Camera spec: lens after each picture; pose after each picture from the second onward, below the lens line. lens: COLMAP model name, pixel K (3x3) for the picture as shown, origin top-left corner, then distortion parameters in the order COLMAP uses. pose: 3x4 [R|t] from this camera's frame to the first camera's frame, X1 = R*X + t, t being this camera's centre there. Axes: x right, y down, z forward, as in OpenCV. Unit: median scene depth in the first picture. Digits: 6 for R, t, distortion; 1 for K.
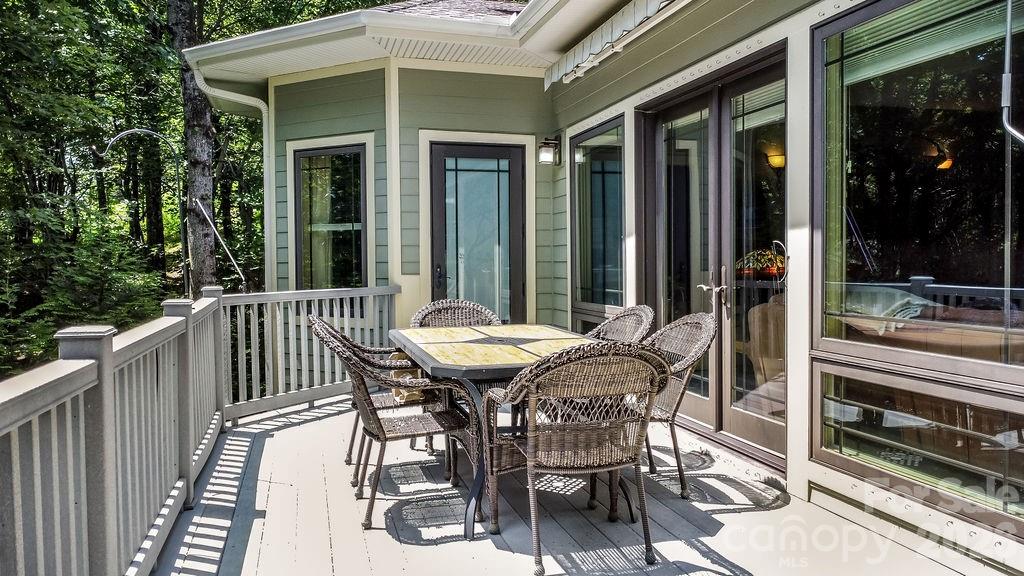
lens RADIAL K [[765.2, 0, 512.0], [0, 765.2, 288.0], [0, 0, 1]] dist [0.003195, 0.005578]
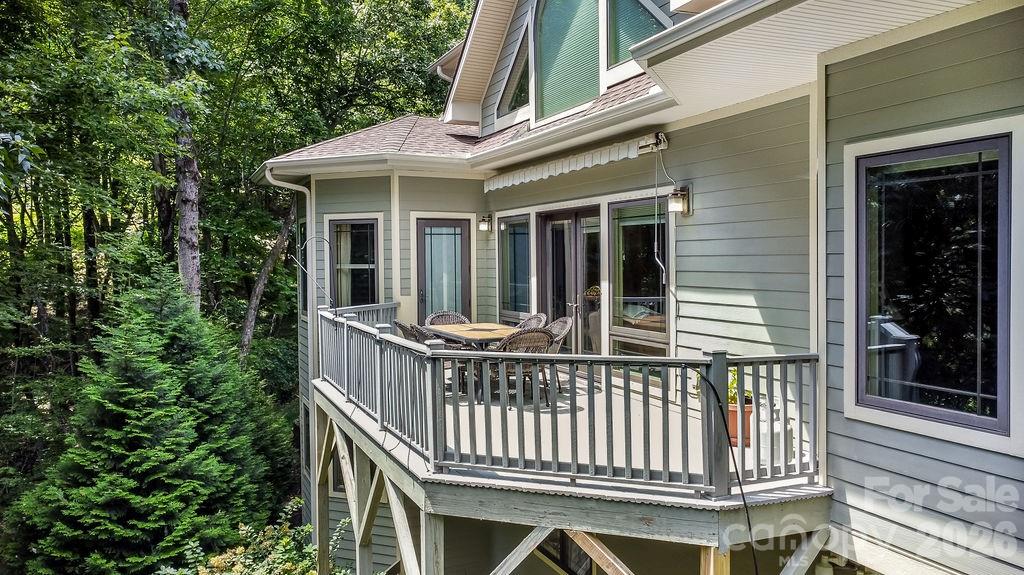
lens RADIAL K [[765.2, 0, 512.0], [0, 765.2, 287.5], [0, 0, 1]] dist [0.003195, 0.005578]
pose [[0.988947, -0.006148, 0.148143, -0.150713], [0.006729, 0.999972, -0.003421, -0.027889], [-0.148118, 0.004380, 0.988960, -0.732733]]
